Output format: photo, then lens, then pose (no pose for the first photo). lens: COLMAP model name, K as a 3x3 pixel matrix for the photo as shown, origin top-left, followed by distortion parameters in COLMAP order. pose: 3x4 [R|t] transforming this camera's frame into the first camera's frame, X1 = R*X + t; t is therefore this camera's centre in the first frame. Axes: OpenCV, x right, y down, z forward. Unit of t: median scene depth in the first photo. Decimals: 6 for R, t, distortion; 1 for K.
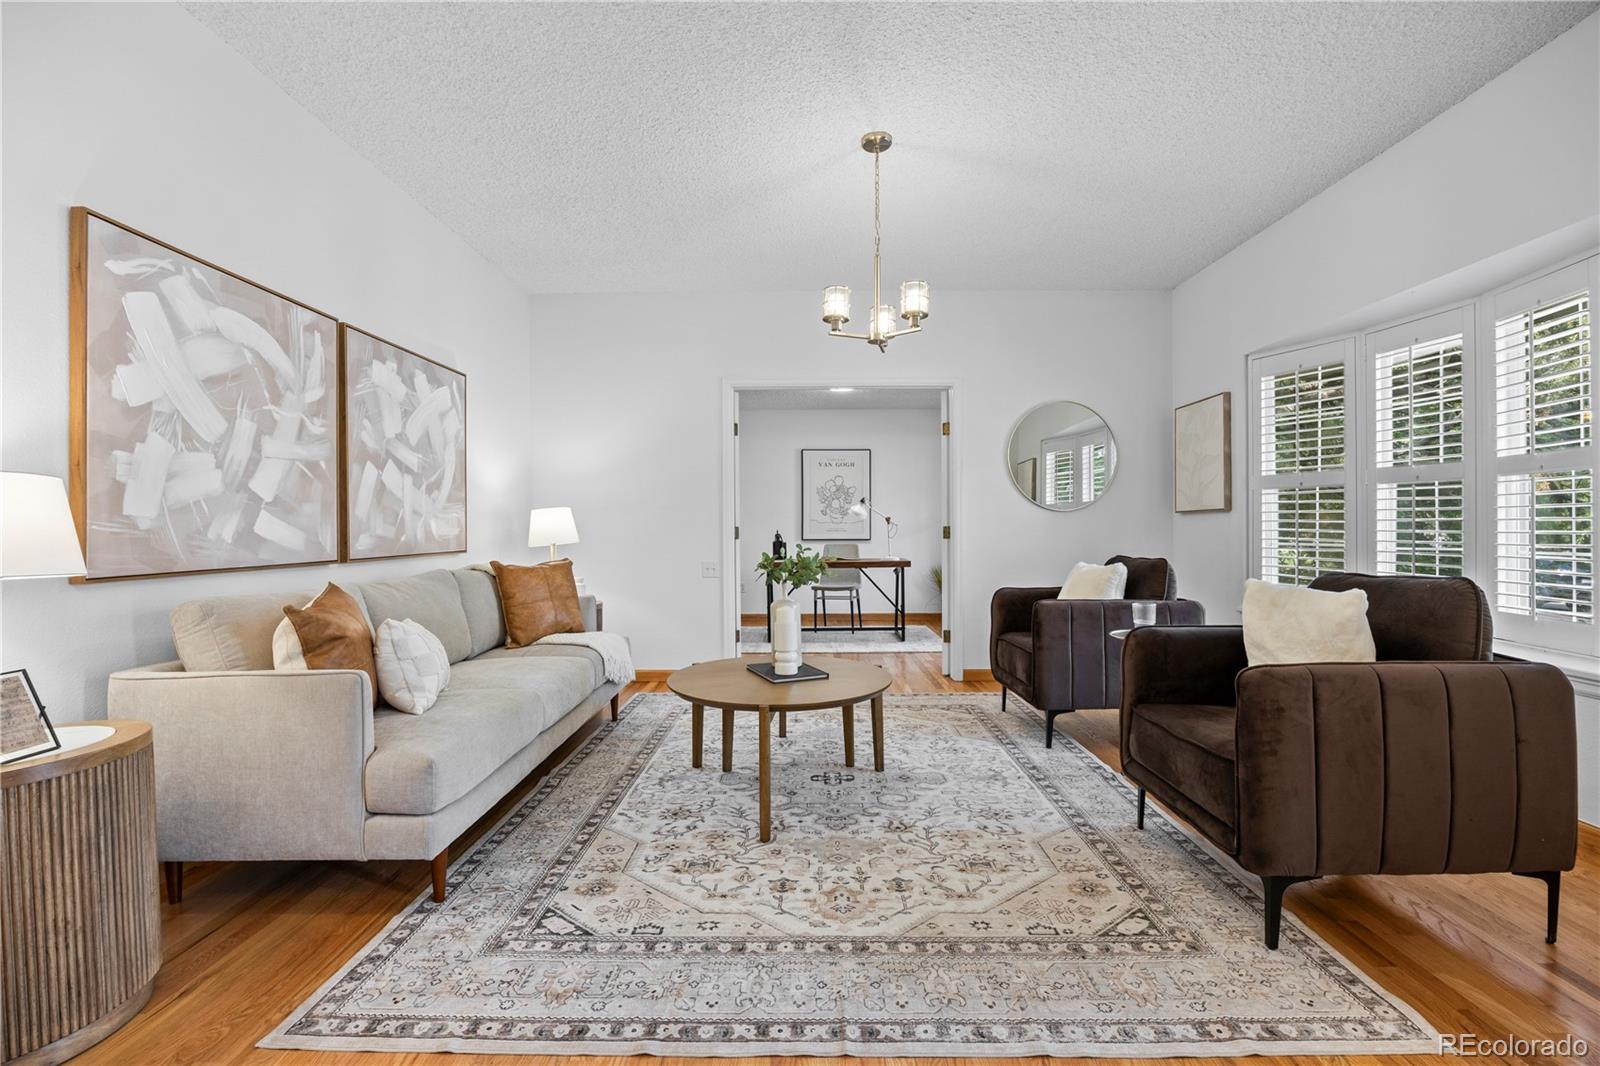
lens RADIAL K [[690.4, 0, 800.1], [0, 690.4, 530.9], [0, 0, 1]] dist [-0.019228, 0.002009]
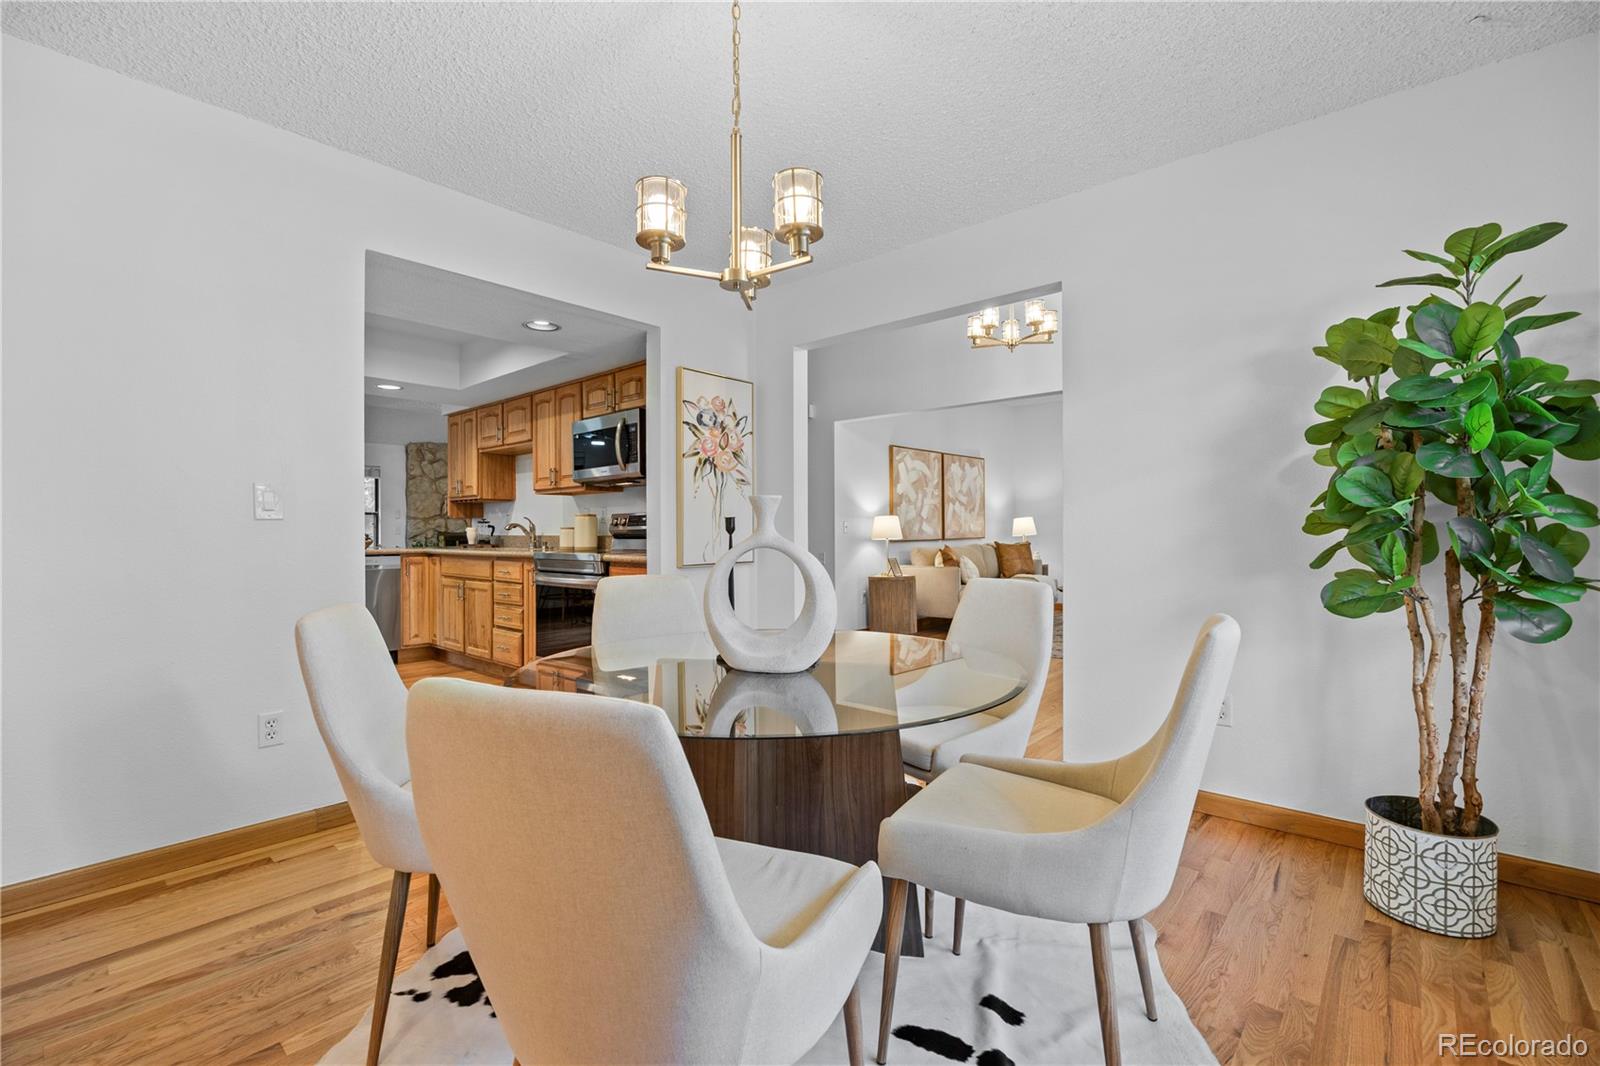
lens RADIAL K [[690.4, 0, 794.8], [0, 690.4, 534.1], [0, 0, 1]] dist [-0.019228, 0.002009]
pose [[0.754544, 0.006028, -0.656222, 0.773870], [-0.001305, 0.999970, 0.007685, 0.002520], [0.656248, -0.004942, 0.754529, -1.632368]]
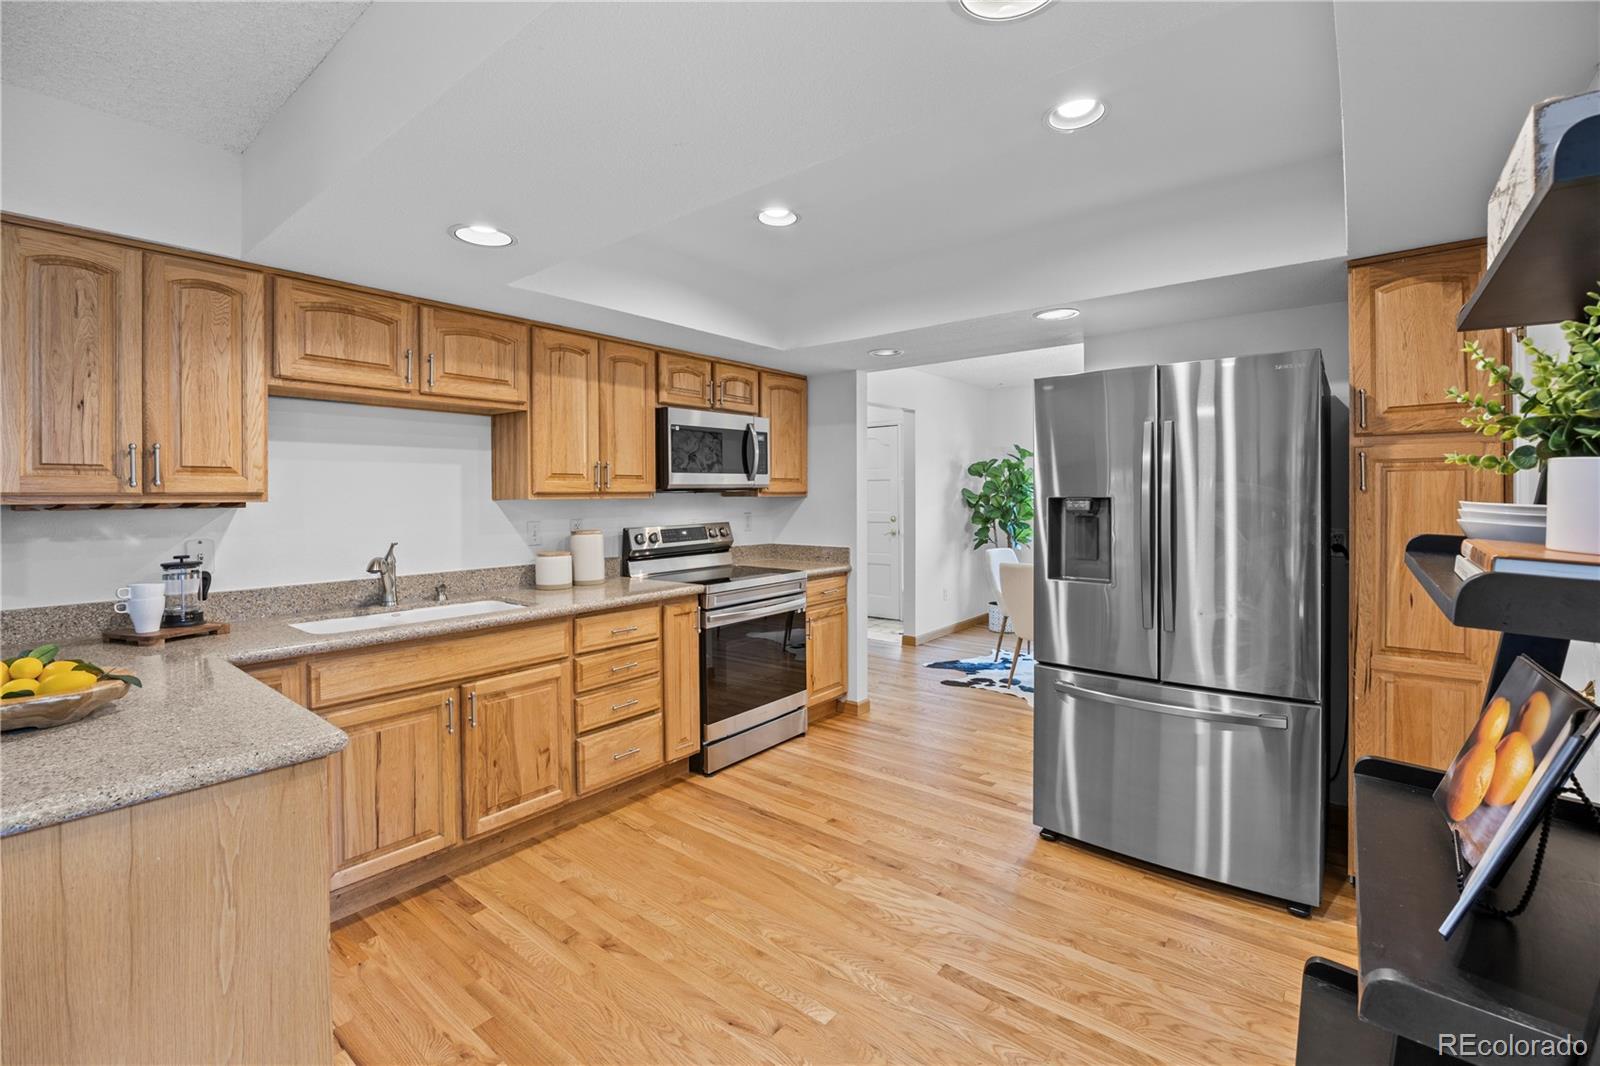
lens RADIAL K [[690.4, 0, 796.0], [0, 690.4, 513.5], [0, 0, 1]] dist [-0.019228, 0.002009]
pose [[0.629469, -0.018379, 0.776808, -1.702582], [0.002913, 0.999769, 0.021293, -0.095867], [-0.777020, -0.011140, 0.629377, -1.684106]]
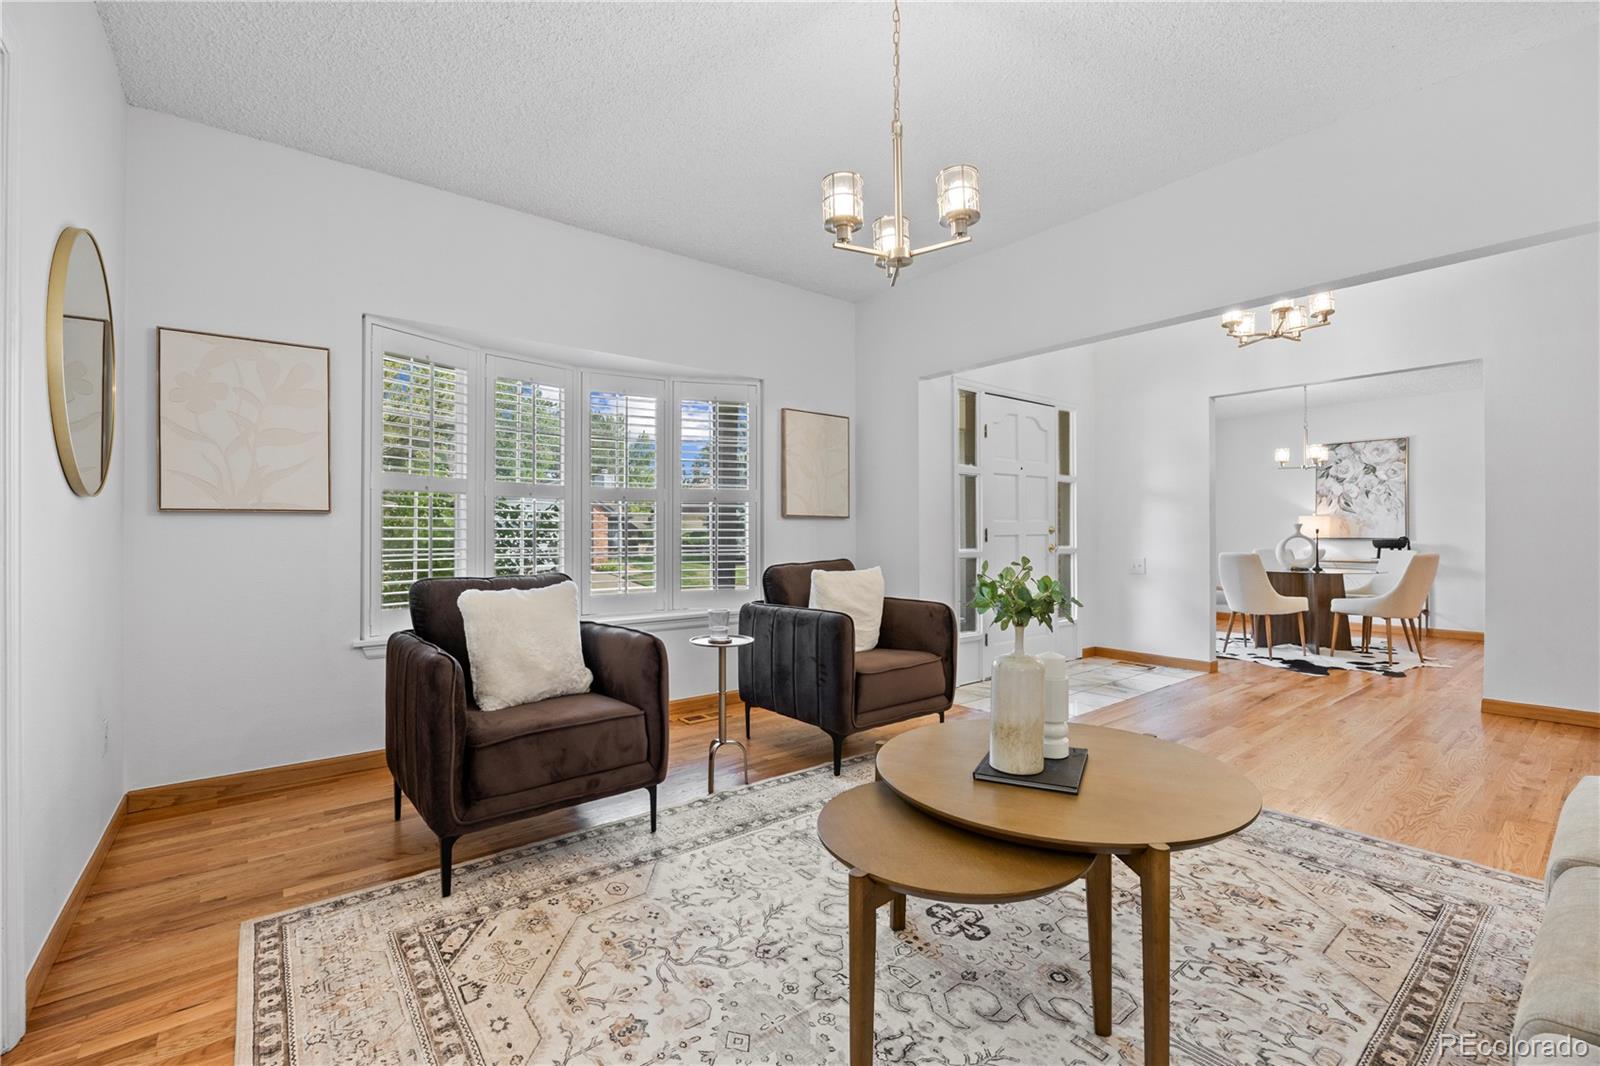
lens RADIAL K [[690.4, 0, 800.7], [0, 690.4, 533.5], [0, 0, 1]] dist [-0.019228, 0.002009]
pose [[-0.635188, 0.005639, 0.772337, -0.397750], [0.007865, 0.999969, -0.000833, -0.004752], [-0.772317, 0.005545, -0.635213, 1.694933]]
